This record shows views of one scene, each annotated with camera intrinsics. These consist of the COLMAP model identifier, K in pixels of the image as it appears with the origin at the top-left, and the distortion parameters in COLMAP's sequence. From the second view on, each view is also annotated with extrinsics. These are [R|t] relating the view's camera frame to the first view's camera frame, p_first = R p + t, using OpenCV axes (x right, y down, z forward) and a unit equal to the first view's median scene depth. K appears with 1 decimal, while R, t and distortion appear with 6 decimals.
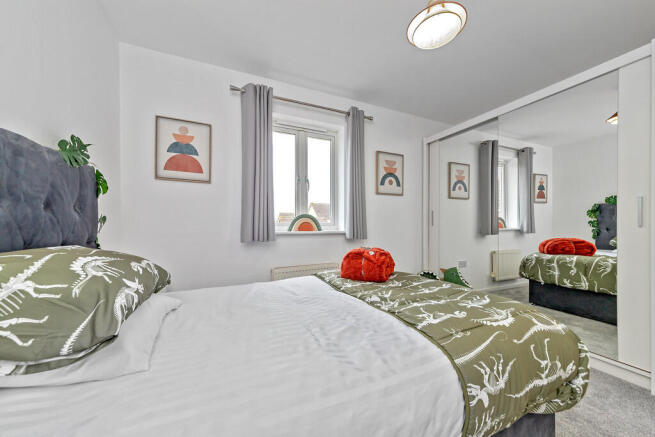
lens RADIAL K [[232.4, 0, 327.7], [0, 232.4, 226.3], [0, 0, 1]] dist [0.000088, -0.000039]
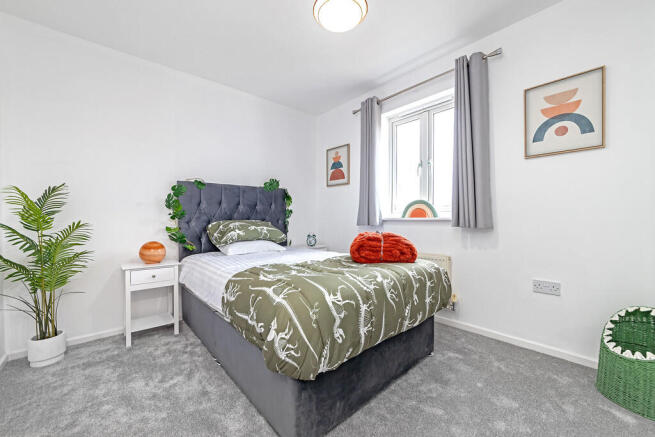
lens RADIAL K [[252.8, 0, 325.2], [0, 252.8, 219.6], [0, 0, 1]] dist [-0.001087, -0.000180]
pose [[0.311091, 0.000661, -0.950380, 0.845464], [0.003309, 0.999993, 0.001778, 0.027731], [0.950374, -0.003698, 0.311086, 0.332306]]
